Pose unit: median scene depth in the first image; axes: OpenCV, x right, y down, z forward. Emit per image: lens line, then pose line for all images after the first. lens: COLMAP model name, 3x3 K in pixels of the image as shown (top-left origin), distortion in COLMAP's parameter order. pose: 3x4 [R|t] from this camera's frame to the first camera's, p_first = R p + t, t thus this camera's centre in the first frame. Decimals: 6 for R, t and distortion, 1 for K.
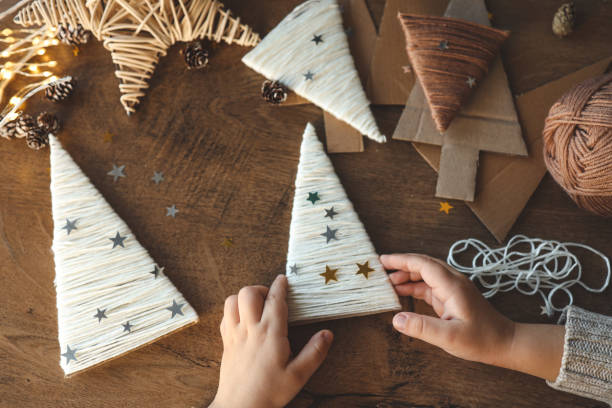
lens RADIAL K [[604.1, 0, 305.9], [0, 604.1, 215.3], [0, 0, 1]] dist [-0.046626, 0.017852]
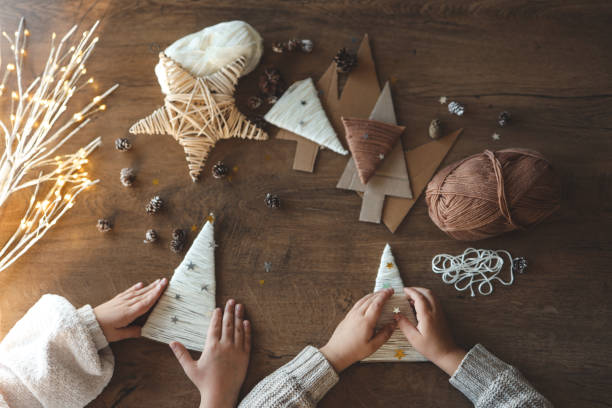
lens RADIAL K [[555.9, 0, 307.6], [0, 555.9, 231.0], [0, 0, 1]] dist [-0.044286, 0.004749]
pose [[0.991439, -0.127359, 0.028792, -0.017985], [0.128541, 0.990738, -0.043772, -0.013593], [-0.022951, 0.047098, 0.998627, -0.620997]]
